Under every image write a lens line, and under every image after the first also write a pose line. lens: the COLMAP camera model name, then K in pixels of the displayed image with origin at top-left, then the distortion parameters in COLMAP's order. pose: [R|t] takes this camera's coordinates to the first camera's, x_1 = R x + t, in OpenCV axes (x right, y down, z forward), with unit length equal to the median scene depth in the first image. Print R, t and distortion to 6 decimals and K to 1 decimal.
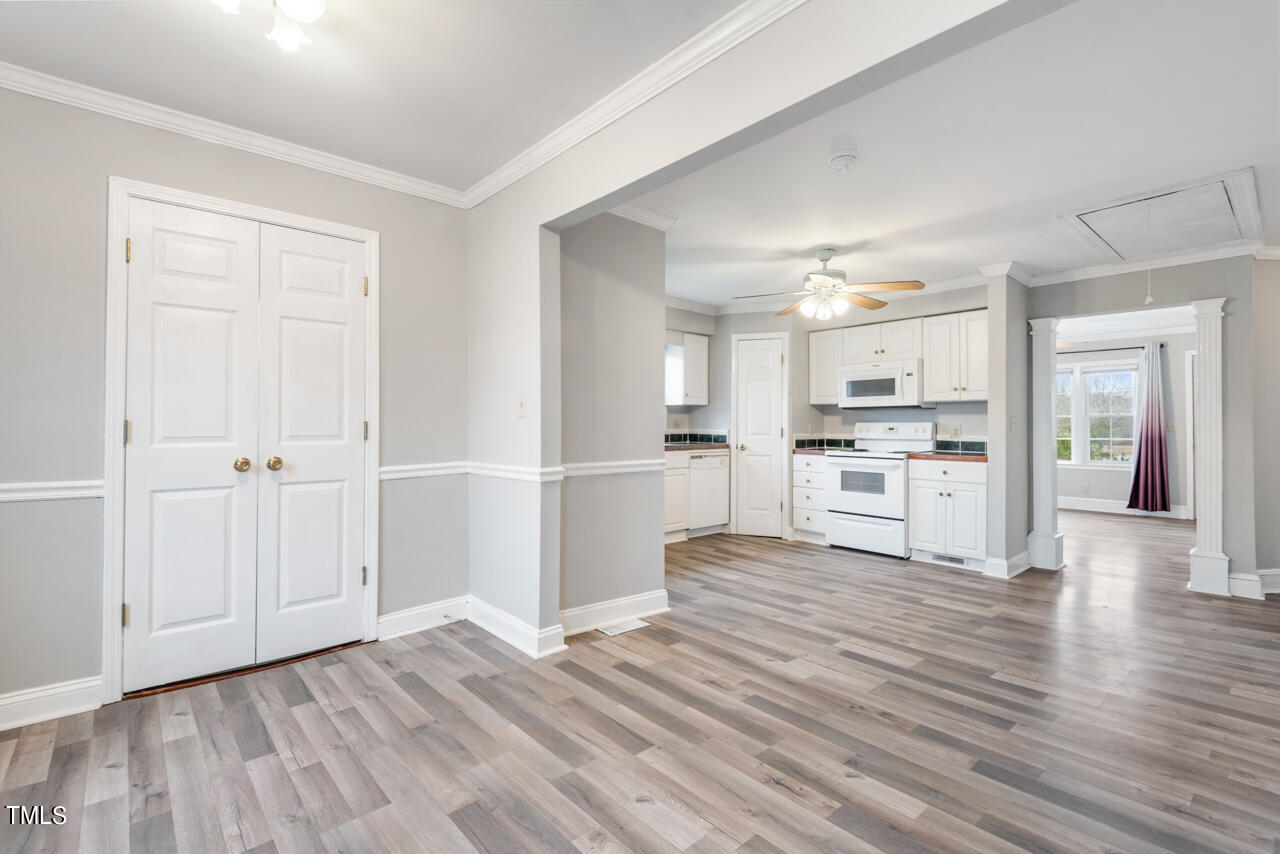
lens RADIAL K [[582.7, 0, 637.5], [0, 582.7, 425.0], [0, 0, 1]] dist [0.013375, -0.007951]
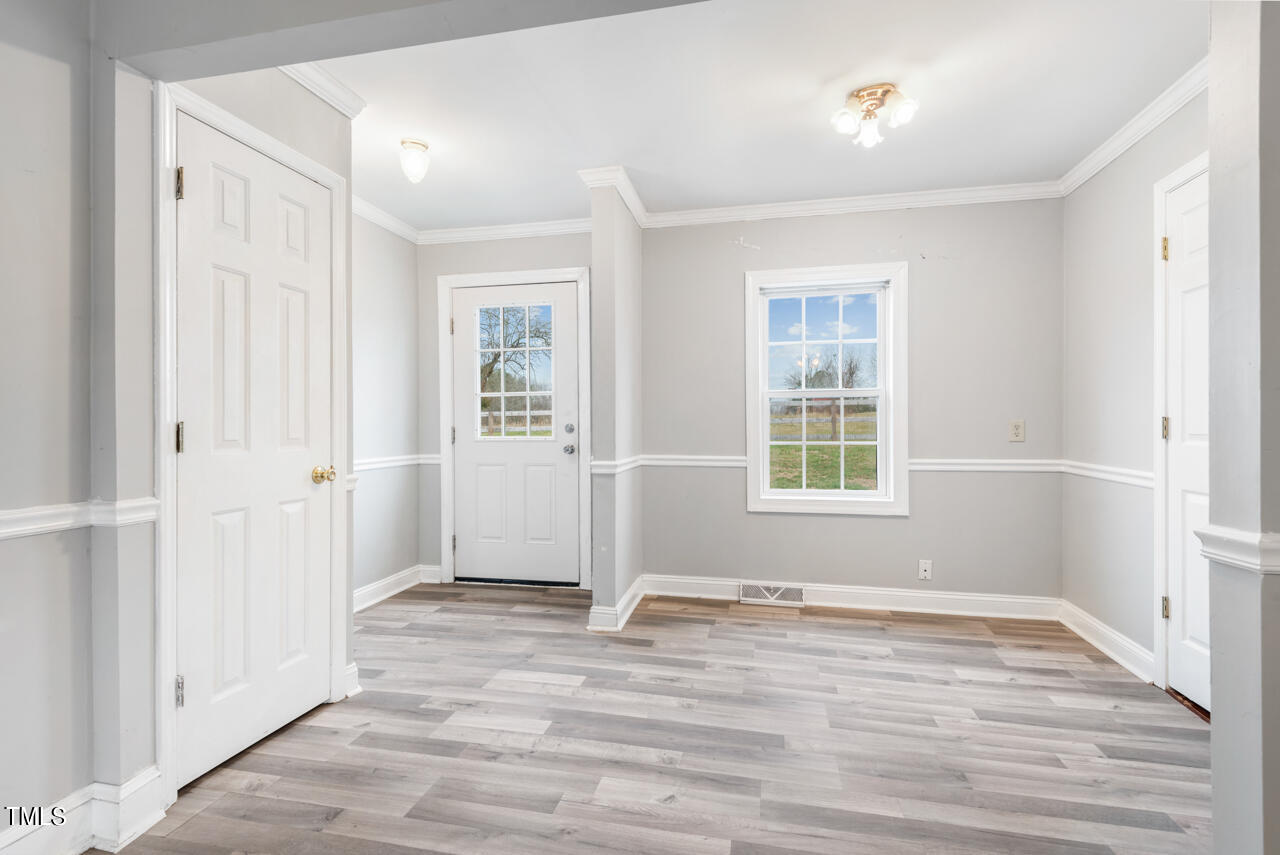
lens RADIAL K [[582.7, 0, 643.7], [0, 582.7, 428.9], [0, 0, 1]] dist [0.013375, -0.007951]
pose [[-0.807987, 0.003587, -0.589190, 0.218871], [0.003367, 0.999993, 0.001471, 0.004337], [0.589191, -0.000795, -0.807993, 0.620818]]
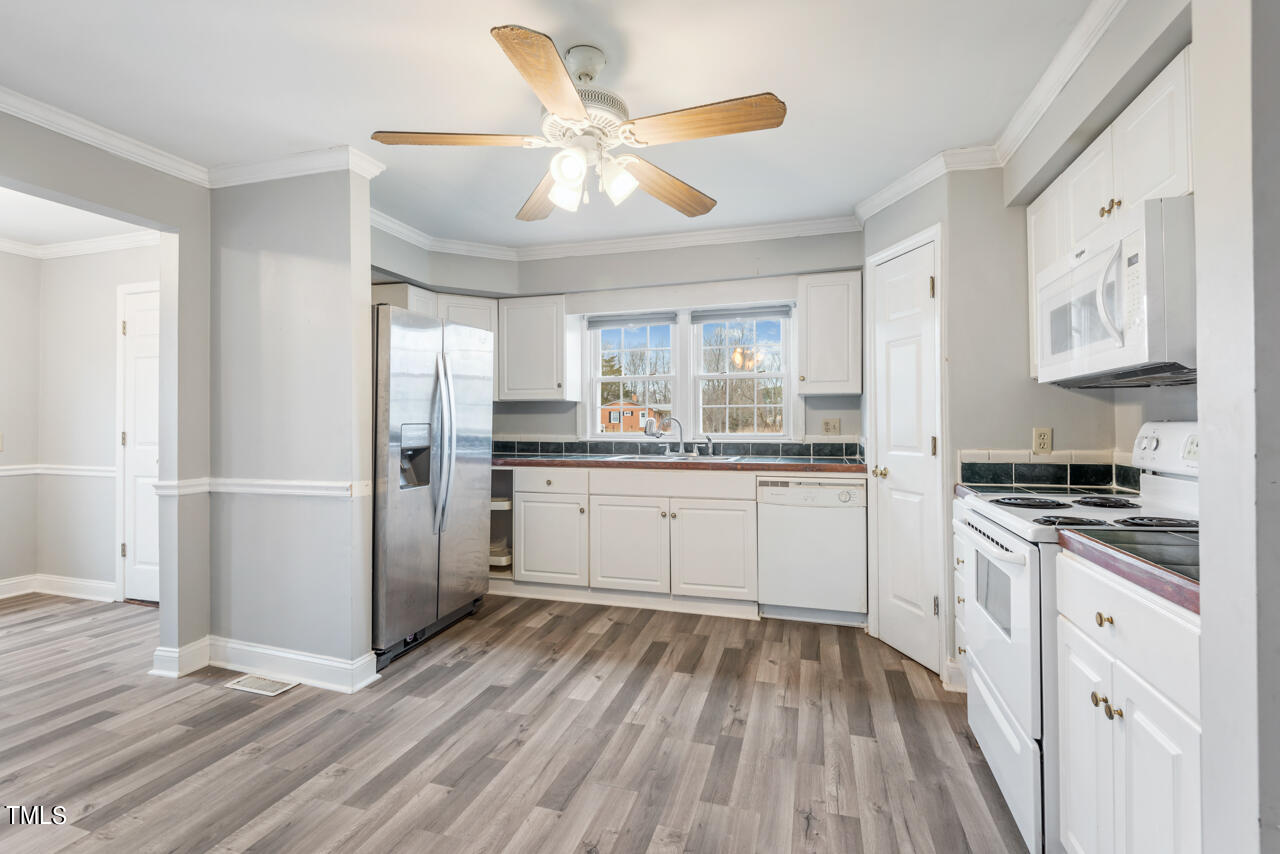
lens RADIAL K [[582.7, 0, 644.8], [0, 582.7, 419.7], [0, 0, 1]] dist [0.013375, -0.007951]
pose [[0.521428, -0.014963, -0.853164, 0.618966], [0.008056, 0.999888, -0.012613, -0.004286], [0.853257, -0.000296, 0.521490, 0.669393]]
